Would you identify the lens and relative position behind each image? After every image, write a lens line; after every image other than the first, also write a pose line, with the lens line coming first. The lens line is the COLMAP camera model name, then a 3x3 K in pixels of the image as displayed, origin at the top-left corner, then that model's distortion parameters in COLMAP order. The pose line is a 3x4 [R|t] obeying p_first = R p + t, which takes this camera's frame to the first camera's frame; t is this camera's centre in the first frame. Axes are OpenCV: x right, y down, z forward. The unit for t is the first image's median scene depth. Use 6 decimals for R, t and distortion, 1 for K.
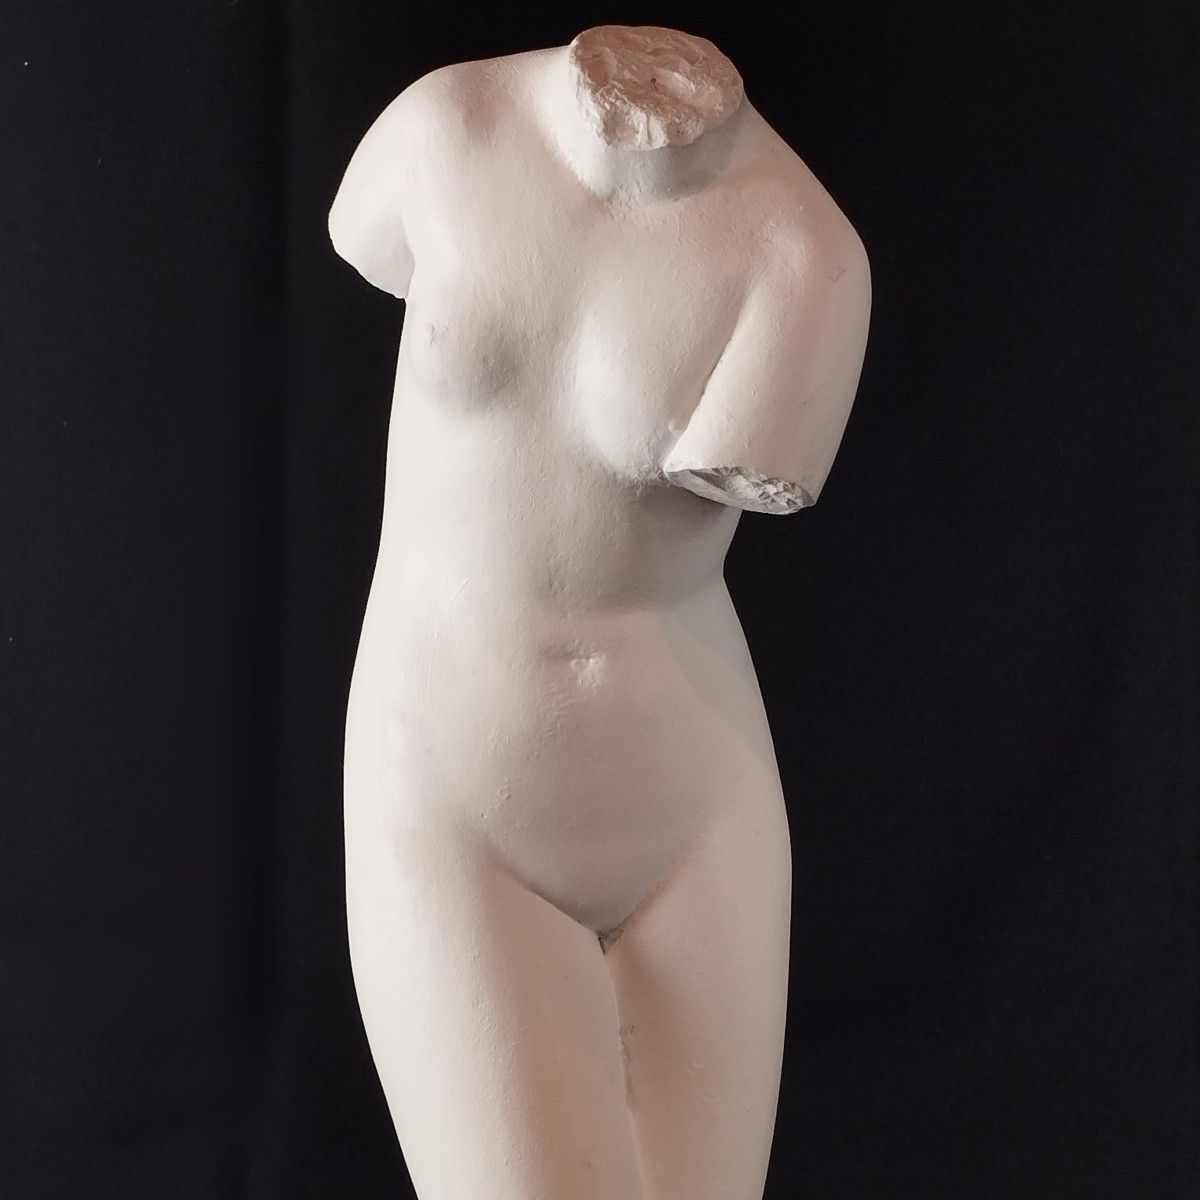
lens RADIAL K [[2775.1, 0, 600.0], [0, 2775.1, 600.0], [0, 0, 1]] dist [0.054738, -0.336175]
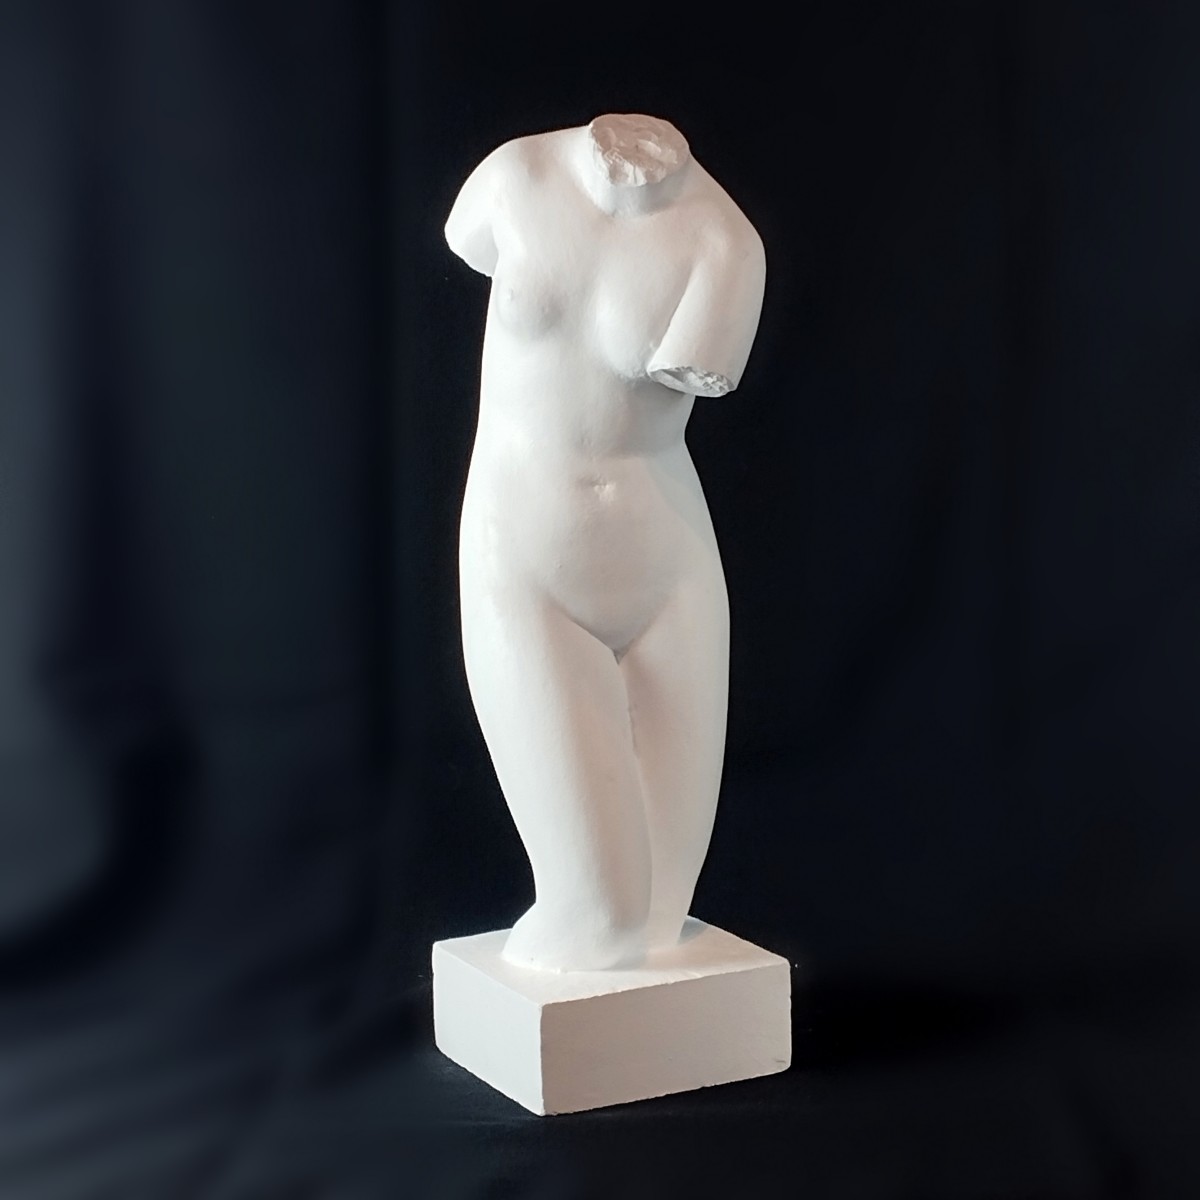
lens RADIAL K [[2775.1, 0, 600.0], [0, 2775.1, 600.0], [0, 0, 1]] dist [0.054738, -0.336175]
pose [[0.999766, -0.020883, 0.005722, -0.019453], [0.020915, 0.999766, -0.005588, 0.104575], [-0.005604, 0.005707, 0.999968, -0.726051]]
